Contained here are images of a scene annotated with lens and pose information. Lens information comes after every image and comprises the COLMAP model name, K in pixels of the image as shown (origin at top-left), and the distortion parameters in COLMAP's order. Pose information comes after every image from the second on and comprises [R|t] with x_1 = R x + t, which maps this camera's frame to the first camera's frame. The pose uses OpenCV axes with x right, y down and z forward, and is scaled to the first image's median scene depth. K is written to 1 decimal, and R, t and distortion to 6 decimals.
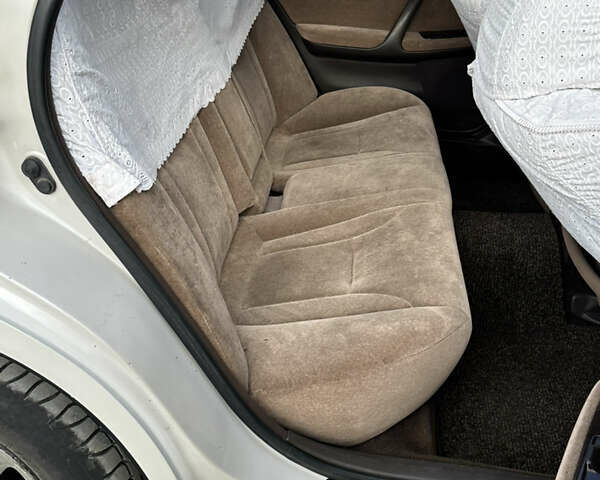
lens RADIAL K [[744.7, 0, 300.1], [0, 744.7, 254.9], [0, 0, 1]] dist [0.266235, -0.672514]
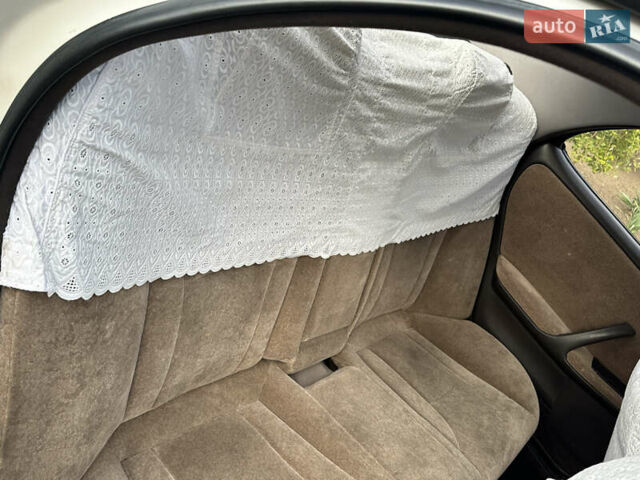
lens RADIAL K [[563.8, 0, 320.0], [0, 563.8, 240.0], [0, 0, 1]] dist [0.124940, -0.216973]
pose [[0.644419, 0.703058, -0.300723, 0.067957], [-0.729125, 0.683464, 0.035425, -0.223013], [0.230439, 0.196436, 0.953053, 0.311003]]
